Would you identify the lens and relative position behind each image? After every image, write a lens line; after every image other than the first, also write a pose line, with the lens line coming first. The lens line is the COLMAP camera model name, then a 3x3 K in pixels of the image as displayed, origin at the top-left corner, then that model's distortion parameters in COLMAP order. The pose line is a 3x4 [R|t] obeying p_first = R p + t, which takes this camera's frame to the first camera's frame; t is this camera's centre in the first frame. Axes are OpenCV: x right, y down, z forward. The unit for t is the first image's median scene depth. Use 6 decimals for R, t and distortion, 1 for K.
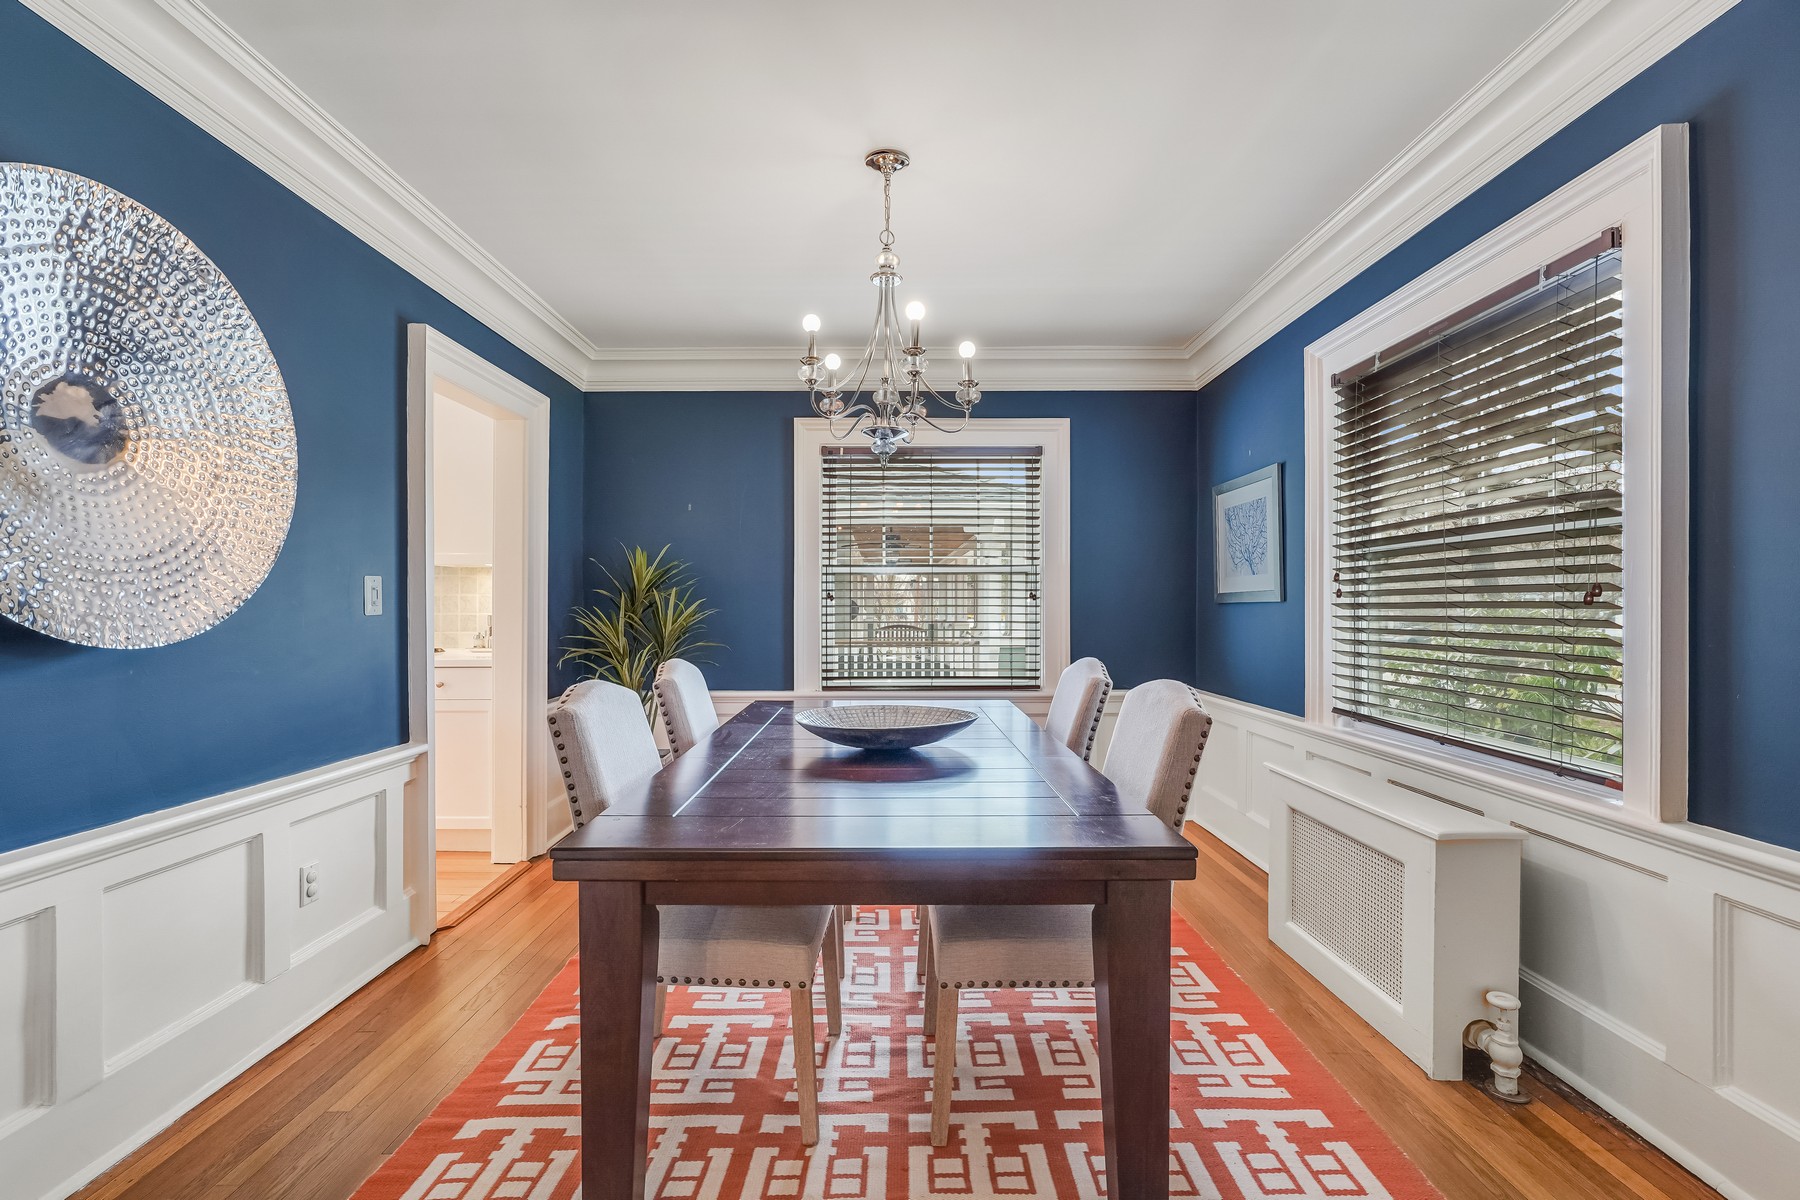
lens RADIAL K [[821.4, 0, 886.5], [0, 821.4, 588.9], [0, 0, 1]] dist [-0.032175, 0.015338]
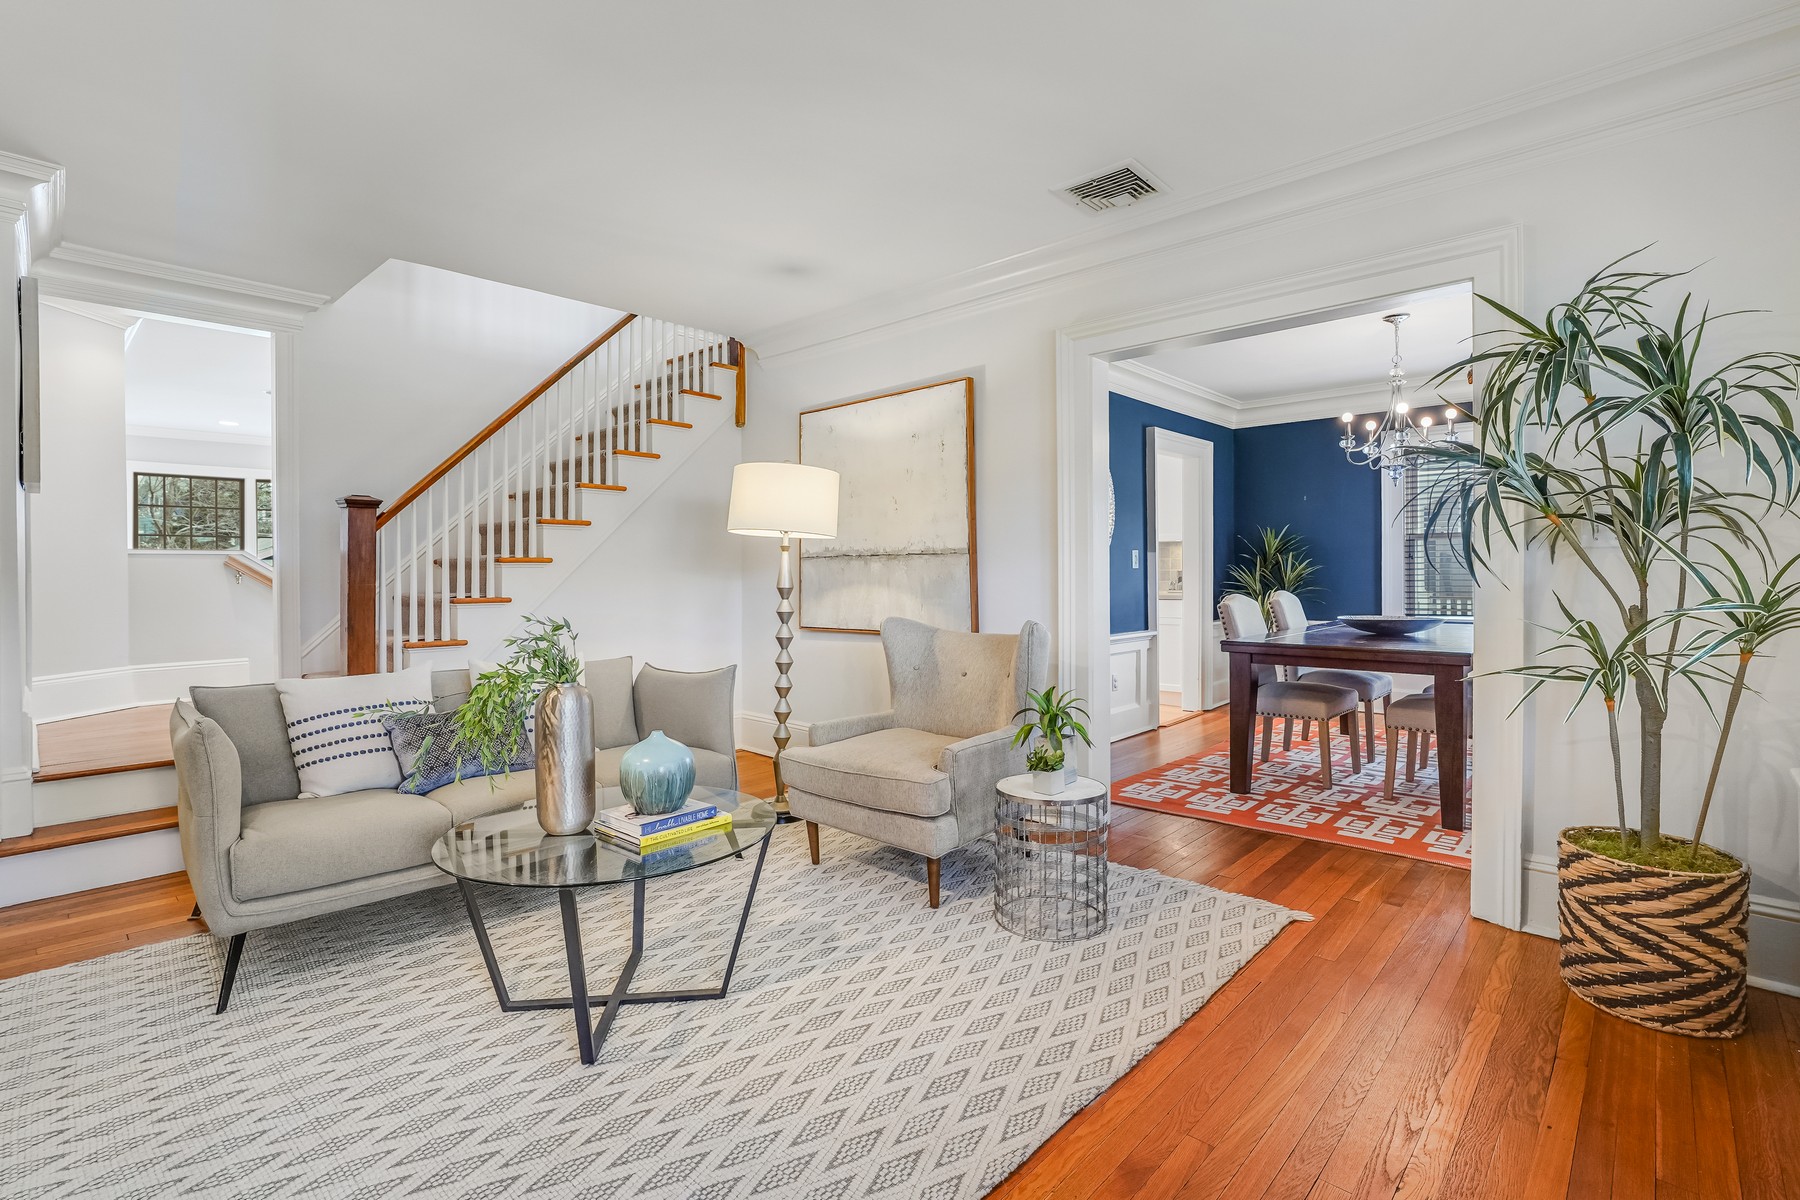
lens RADIAL K [[821.4, 0, 886.5], [0, 821.4, 588.9], [0, 0, 1]] dist [-0.032175, 0.015338]
pose [[0.722659, 0.007343, -0.691166, 0.285443], [0.020369, 0.999283, 0.031913, 0.002944], [0.690905, -0.037141, 0.721991, -0.739383]]
